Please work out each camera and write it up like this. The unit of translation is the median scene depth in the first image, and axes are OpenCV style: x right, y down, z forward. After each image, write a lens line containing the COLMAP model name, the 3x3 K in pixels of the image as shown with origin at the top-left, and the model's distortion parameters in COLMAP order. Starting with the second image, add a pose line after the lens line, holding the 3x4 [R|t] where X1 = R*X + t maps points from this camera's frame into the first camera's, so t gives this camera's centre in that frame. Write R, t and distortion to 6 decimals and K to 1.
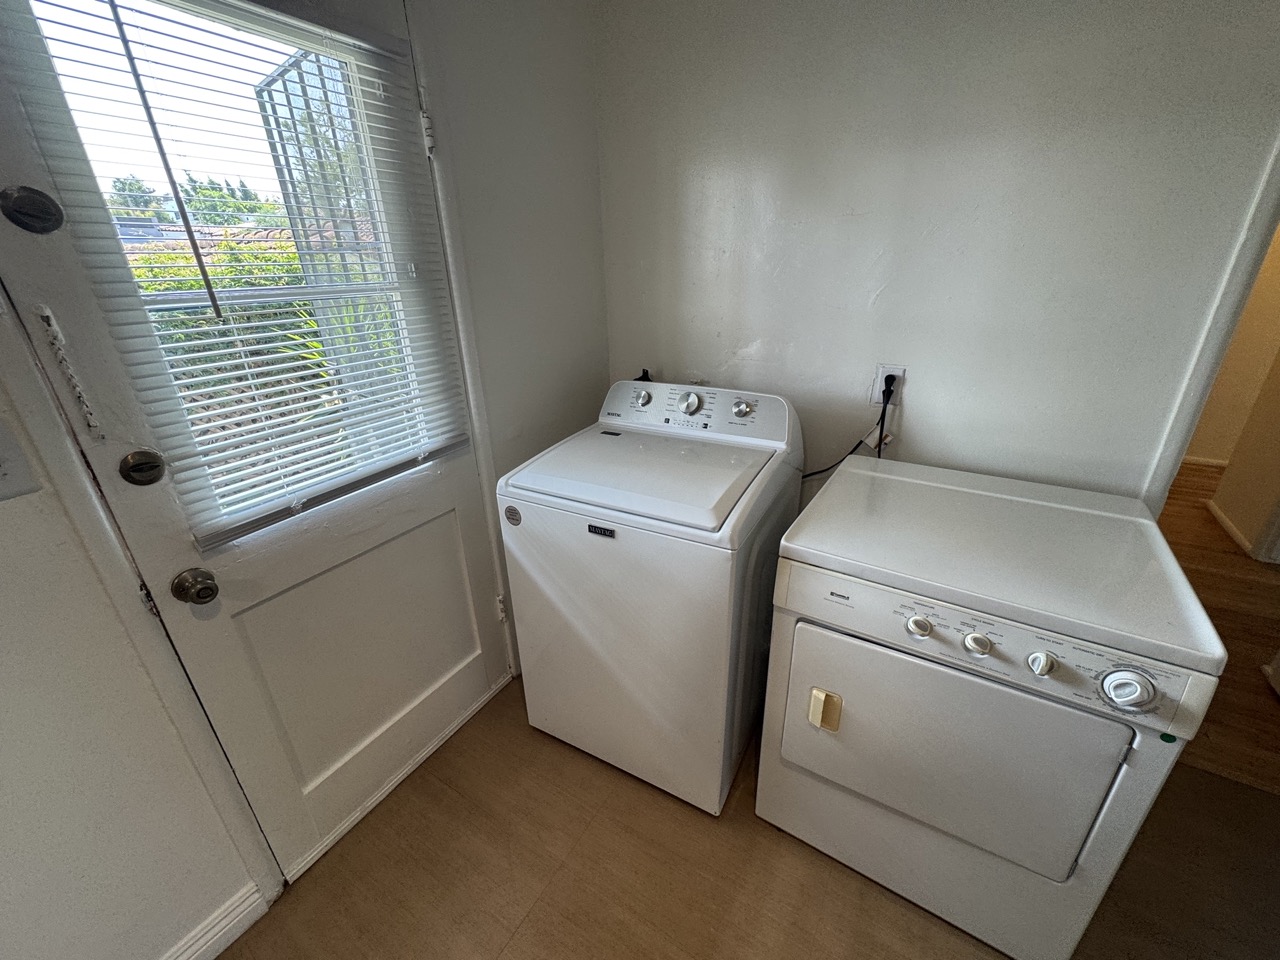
lens RADIAL K [[509.8, 0, 639.7], [0, 509.8, 483.1], [0, 0, 1]] dist [-0.005295, 0.001187]
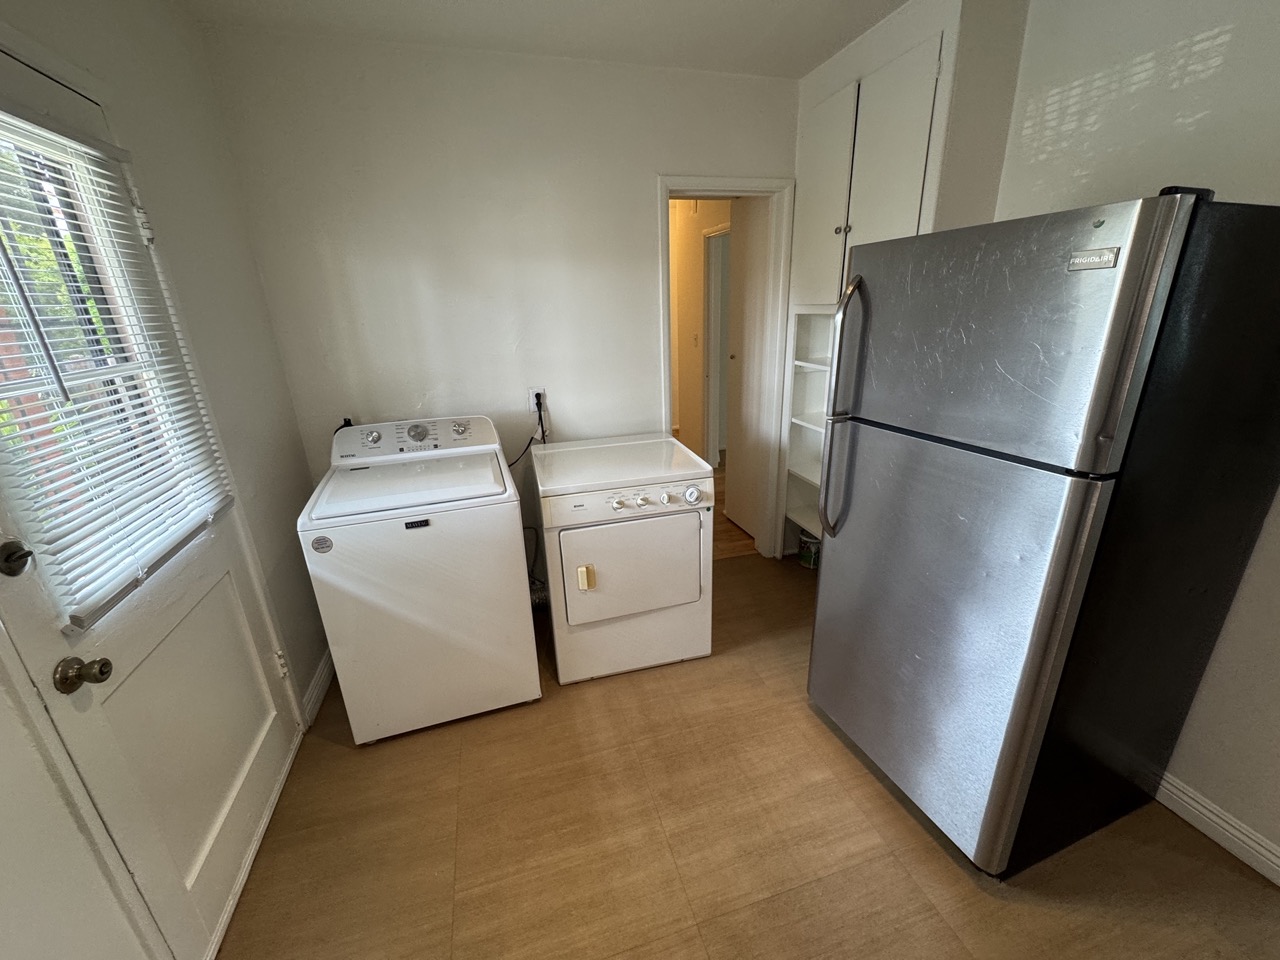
lens RADIAL K [[509.8, 0, 642.6], [0, 509.8, 479.1], [0, 0, 1]] dist [-0.005295, 0.001187]
pose [[0.669995, -0.237658, 0.703296, -0.602383], [0.303141, 0.952373, 0.033039, 0.117055], [-0.677652, 0.191062, 0.710129, -0.394286]]
